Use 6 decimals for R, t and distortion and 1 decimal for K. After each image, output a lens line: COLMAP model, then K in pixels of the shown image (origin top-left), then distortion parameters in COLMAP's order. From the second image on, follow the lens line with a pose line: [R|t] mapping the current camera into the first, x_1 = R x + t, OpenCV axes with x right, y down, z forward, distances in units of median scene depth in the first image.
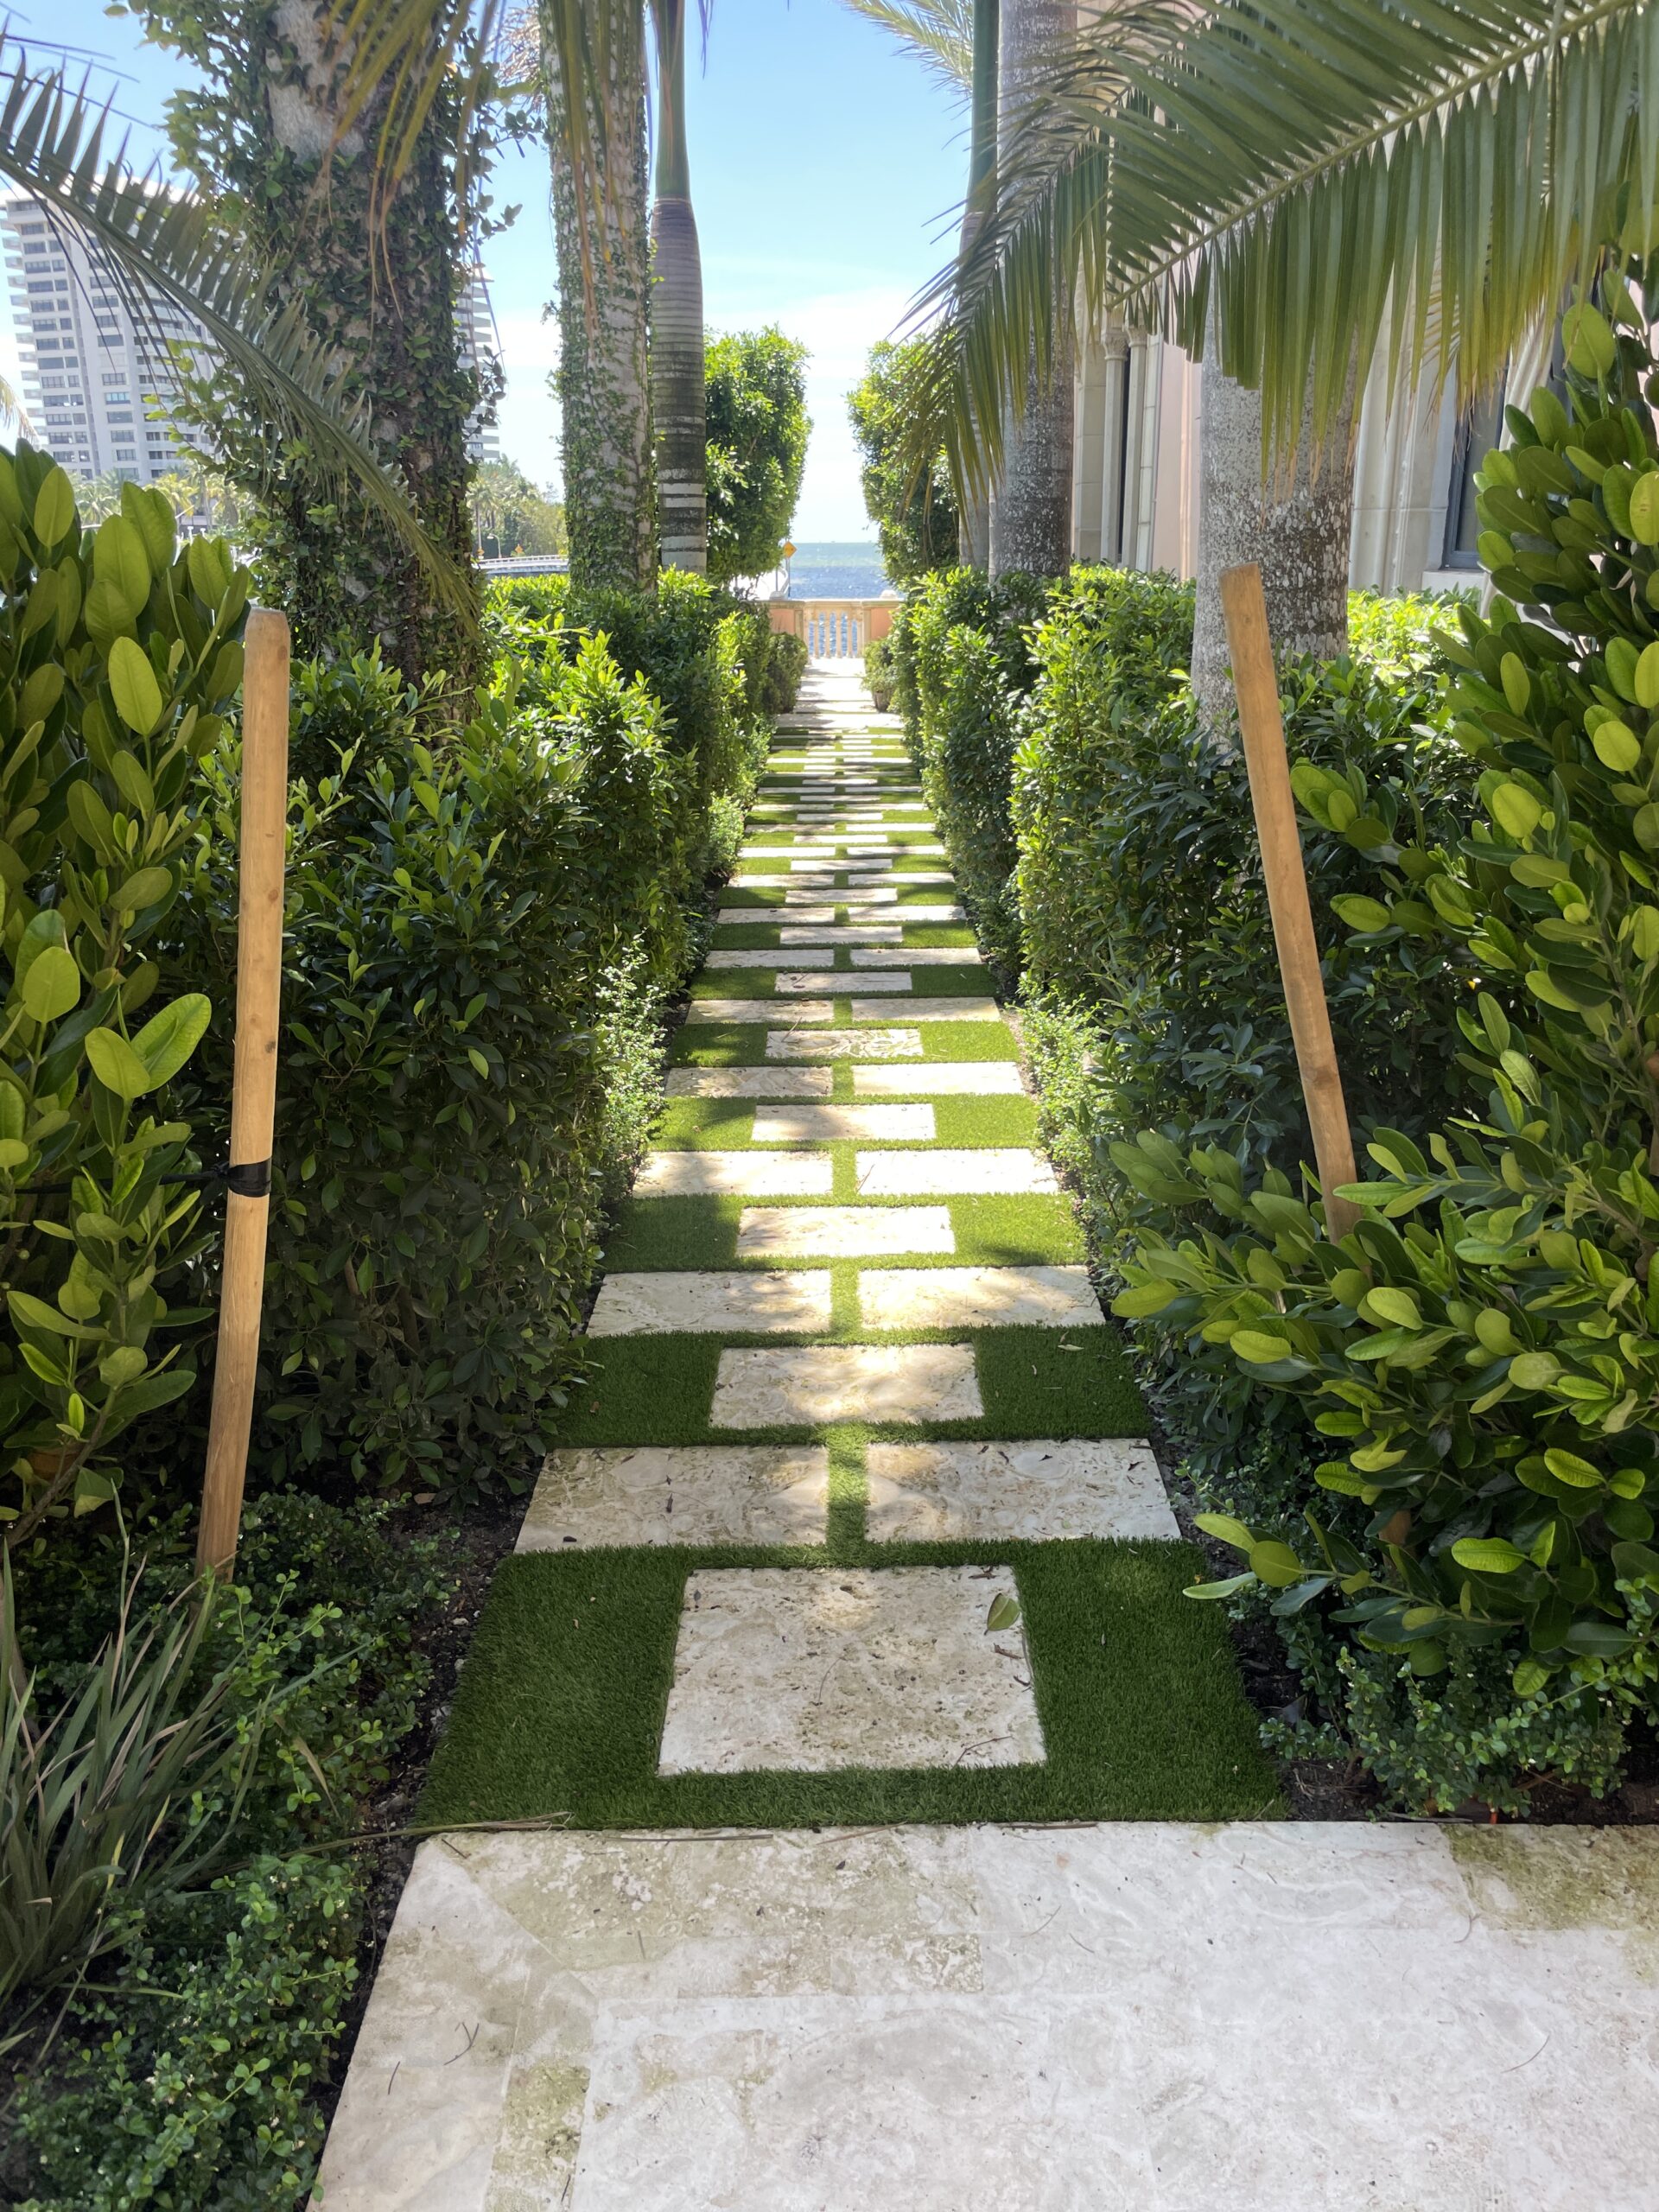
lens RADIAL K [[1739.0, 0, 829.5], [0, 1739.0, 1106.0], [0, 0, 1]] dist [0.106712, -0.161060]
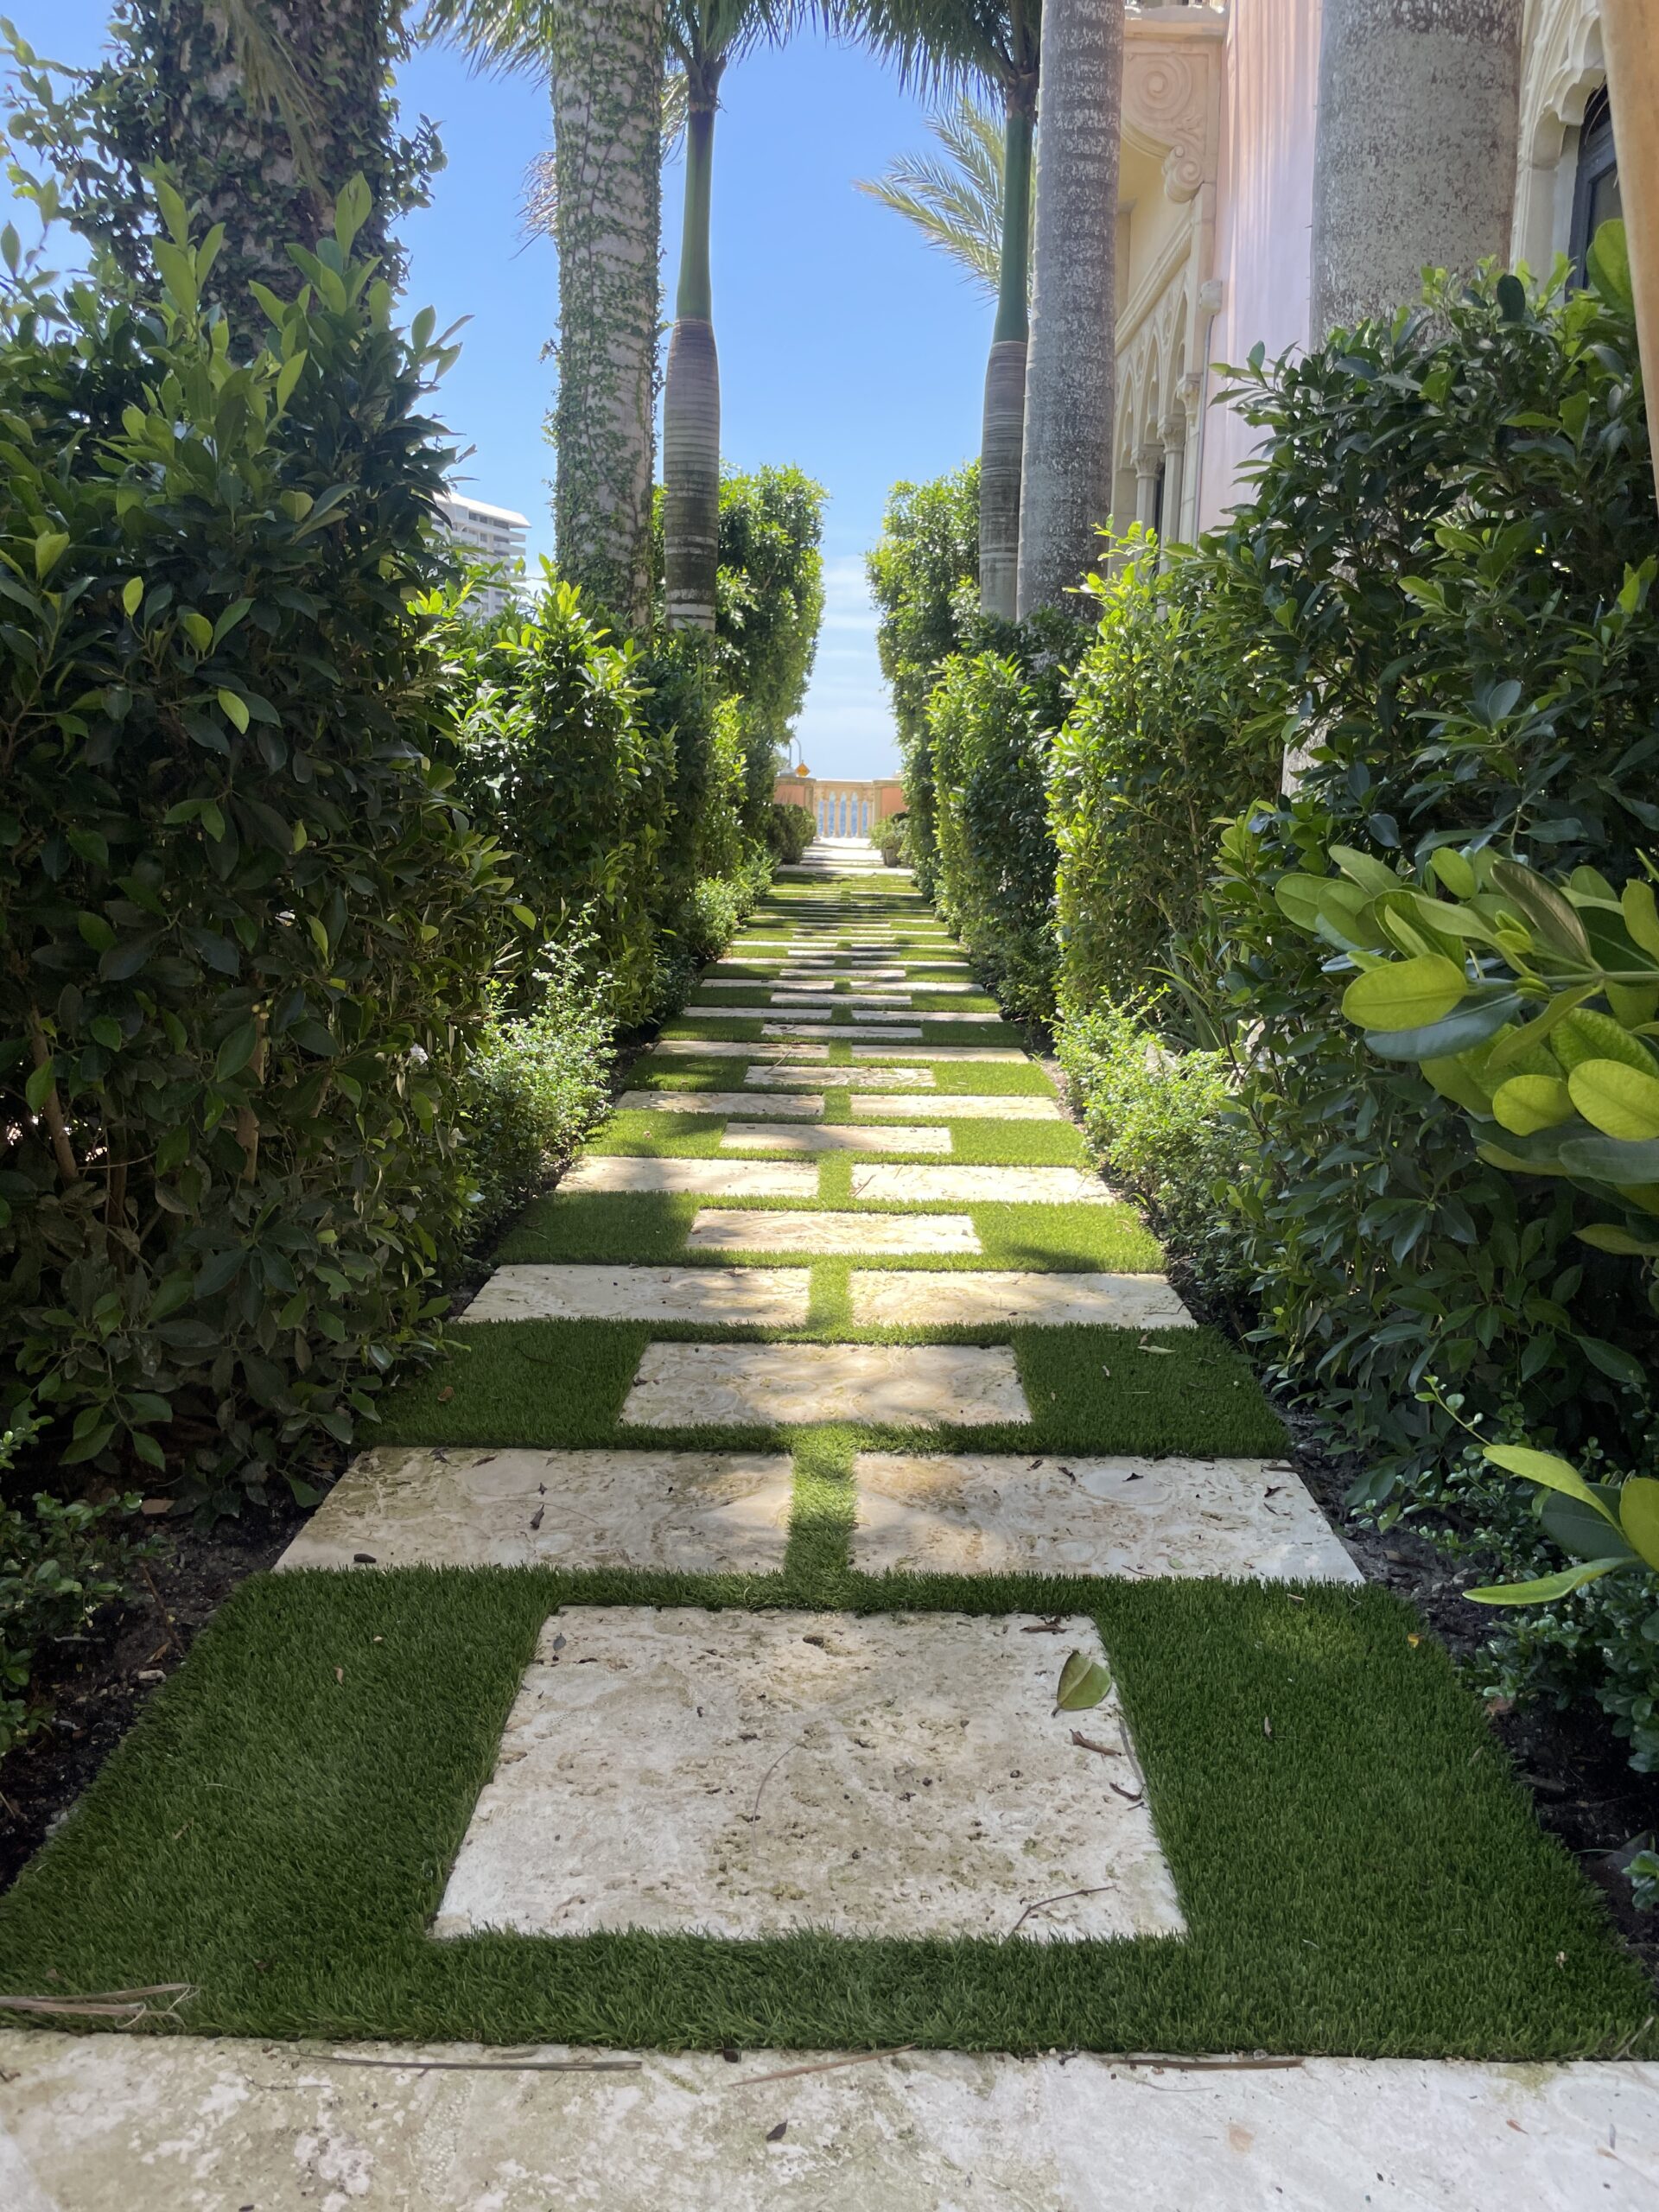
lens RADIAL K [[1739.0, 0, 829.5], [0, 1739.0, 1106.0], [0, 0, 1]] dist [0.106712, -0.161060]
pose [[0.999433, 0.033661, -0.001015, 0.008173], [-0.033512, 0.991137, -0.128551, 0.149516], [-0.003321, 0.128512, 0.991702, 0.338046]]
